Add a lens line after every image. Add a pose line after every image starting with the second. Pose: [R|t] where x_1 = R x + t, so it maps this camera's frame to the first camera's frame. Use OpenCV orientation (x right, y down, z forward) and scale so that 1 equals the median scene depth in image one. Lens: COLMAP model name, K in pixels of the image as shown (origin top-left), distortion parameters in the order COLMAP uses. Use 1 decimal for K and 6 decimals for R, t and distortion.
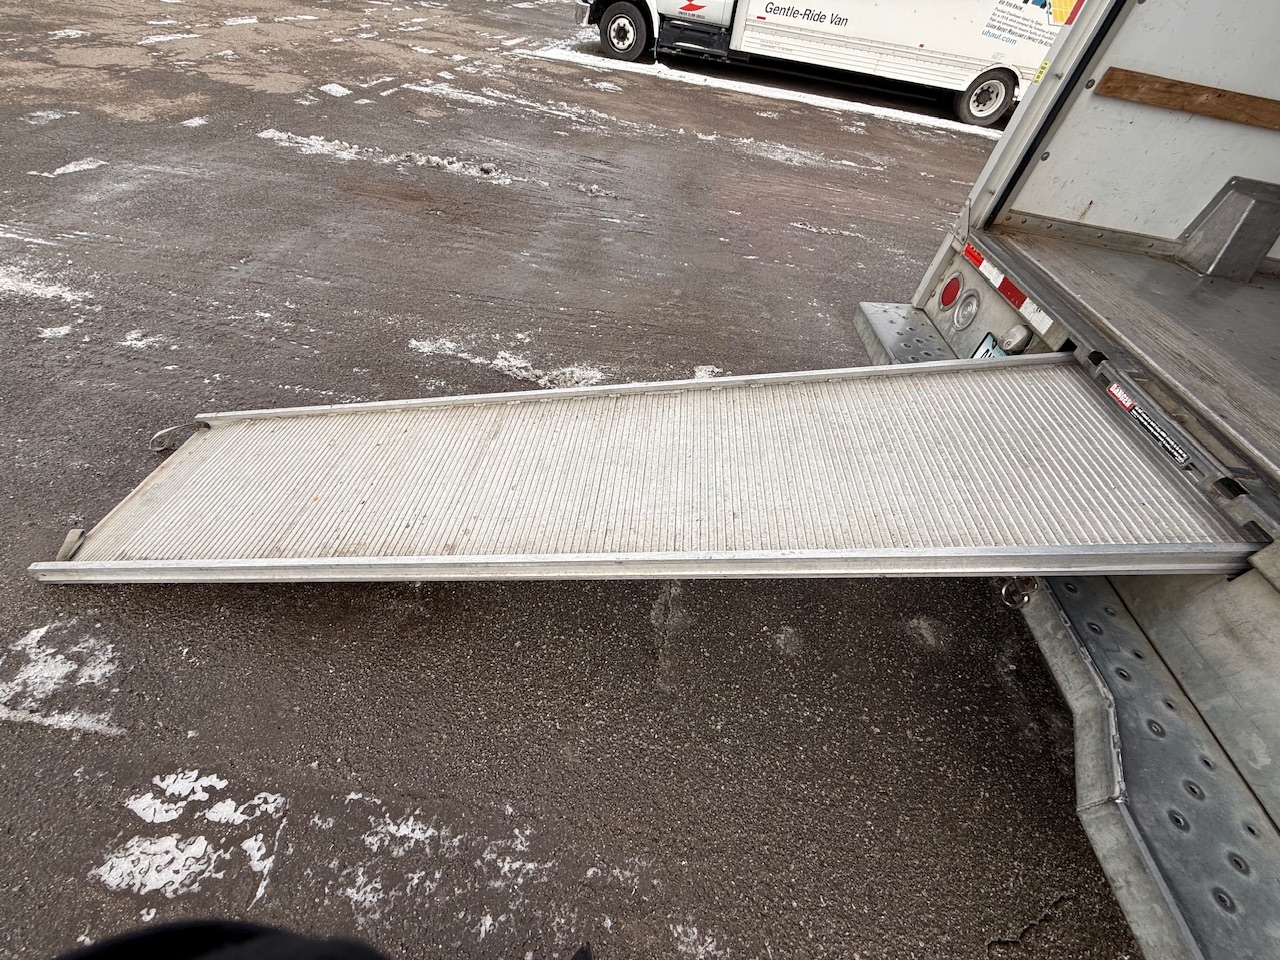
lens RADIAL K [[505.8, 0, 627.0], [0, 505.8, 477.3], [0, 0, 1]] dist [-0.007413, -0.000685]
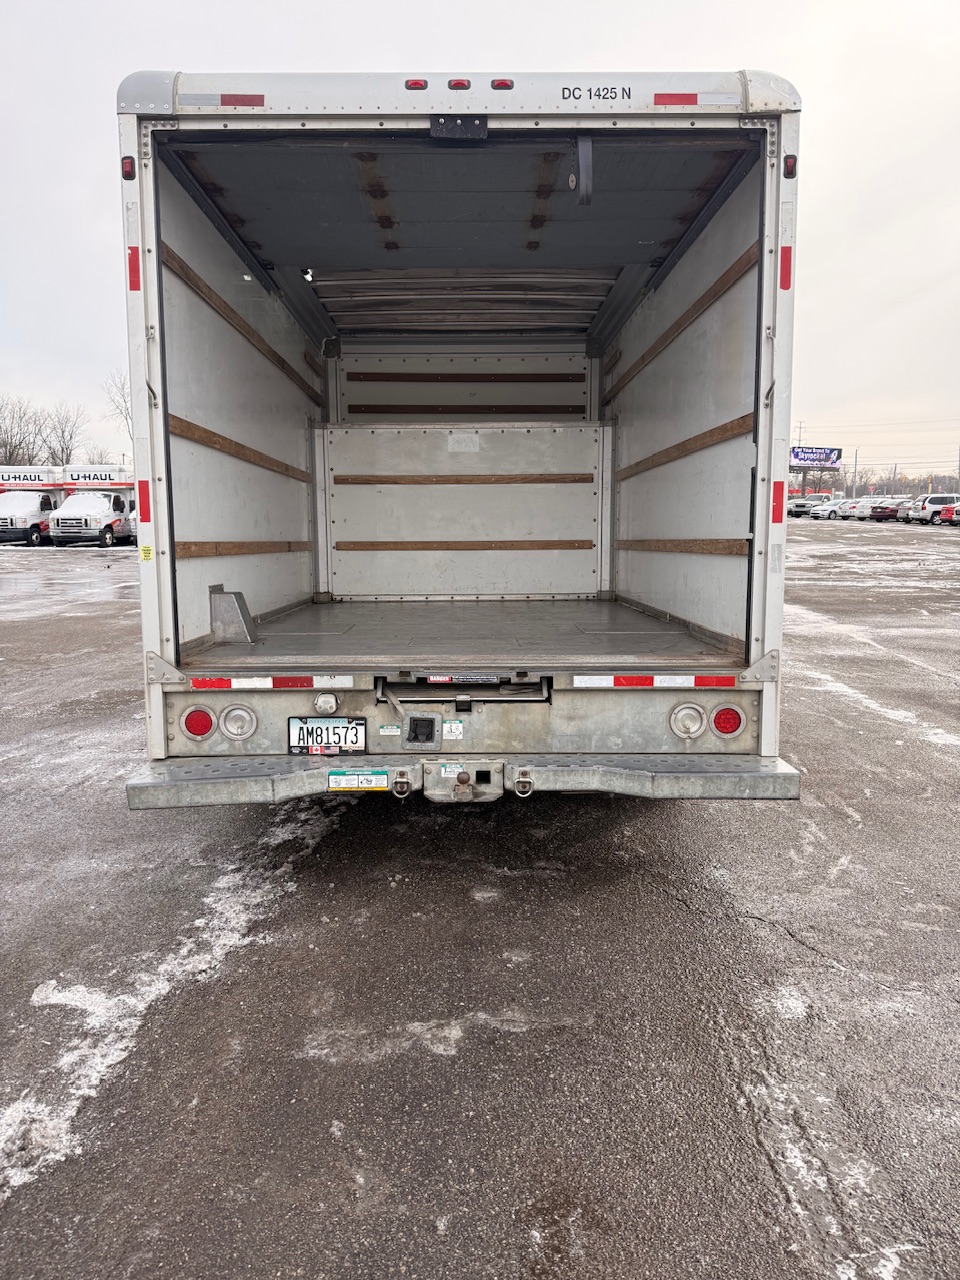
lens RADIAL K [[891.4, 0, 481.0], [0, 891.4, 644.9], [0, 0, 1]] dist [0.053529, -0.059826]
pose [[-0.099765, -0.257694, 0.961062, -1.867804], [0.697320, 0.670896, 0.252277, -0.917464], [-0.709783, 0.695336, 0.112764, 0.520802]]
